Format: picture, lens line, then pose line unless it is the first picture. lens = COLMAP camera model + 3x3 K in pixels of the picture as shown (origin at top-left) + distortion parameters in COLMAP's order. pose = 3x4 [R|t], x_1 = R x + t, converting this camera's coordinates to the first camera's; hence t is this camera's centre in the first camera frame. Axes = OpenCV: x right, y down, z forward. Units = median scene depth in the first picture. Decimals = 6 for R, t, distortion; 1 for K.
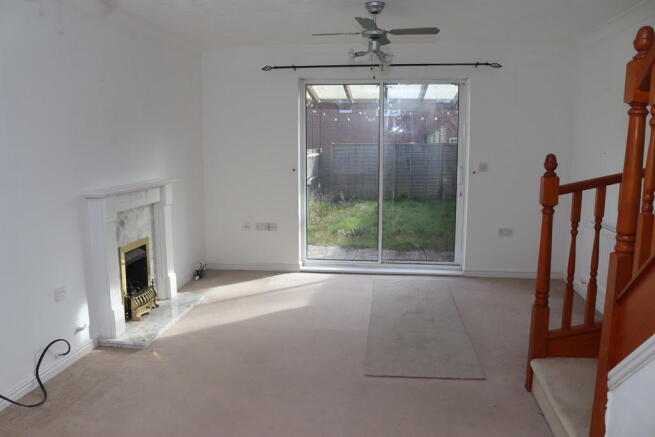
lens RADIAL K [[533.7, 0, 327.5], [0, 533.7, 218.5], [0, 0, 1]] dist [-0.213563, 0.000132]
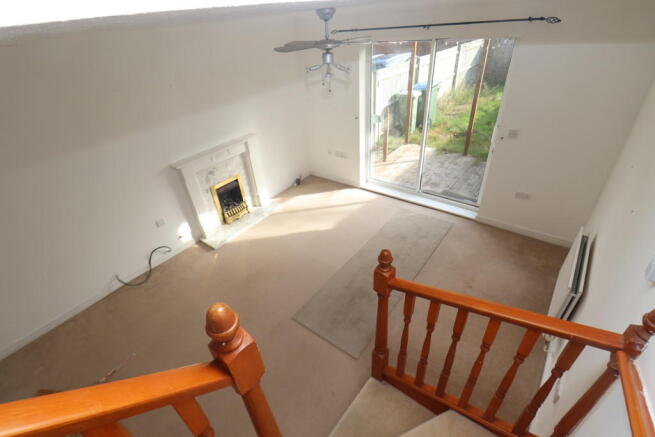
lens RADIAL K [[307.8, 0, 327.5], [0, 307.8, 218.5], [0, 0, 1]] dist [-0.001203, -0.000499]
pose [[0.850926, 0.236592, -0.468988, 0.390625], [0.002007, 0.891354, 0.453304, -0.284730], [0.525283, -0.386669, 0.758001, 0.356329]]
